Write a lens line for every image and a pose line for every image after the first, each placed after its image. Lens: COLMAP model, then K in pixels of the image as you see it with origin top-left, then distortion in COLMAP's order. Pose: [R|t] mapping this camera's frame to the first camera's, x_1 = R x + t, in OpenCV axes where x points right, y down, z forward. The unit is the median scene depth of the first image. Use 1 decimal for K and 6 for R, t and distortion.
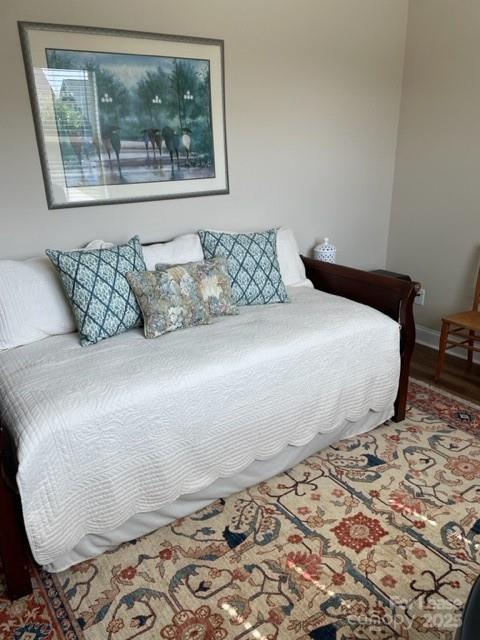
lens RADIAL K [[483.0, 0, 239.8], [0, 483.0, 320.3], [0, 0, 1]] dist [0.080947, -0.106378]
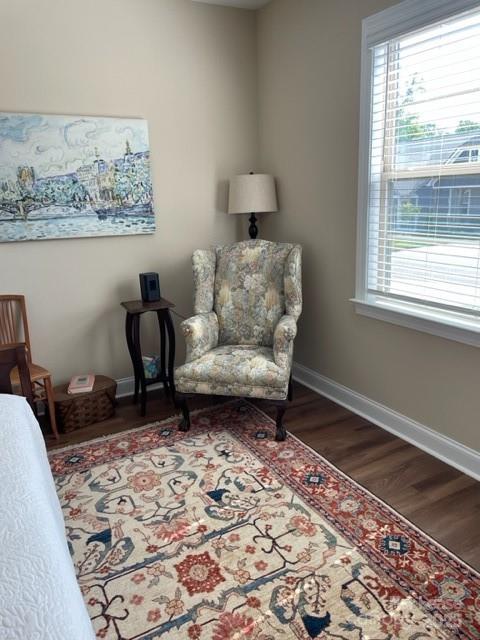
lens RADIAL K [[483.0, 0, 239.5], [0, 483.0, 319.4], [0, 0, 1]] dist [0.080947, -0.106378]
pose [[0.112510, -0.248120, 0.962174, -0.557427], [0.365909, 0.910622, 0.192039, -0.188559], [-0.923825, 0.330461, 0.193243, 0.552348]]
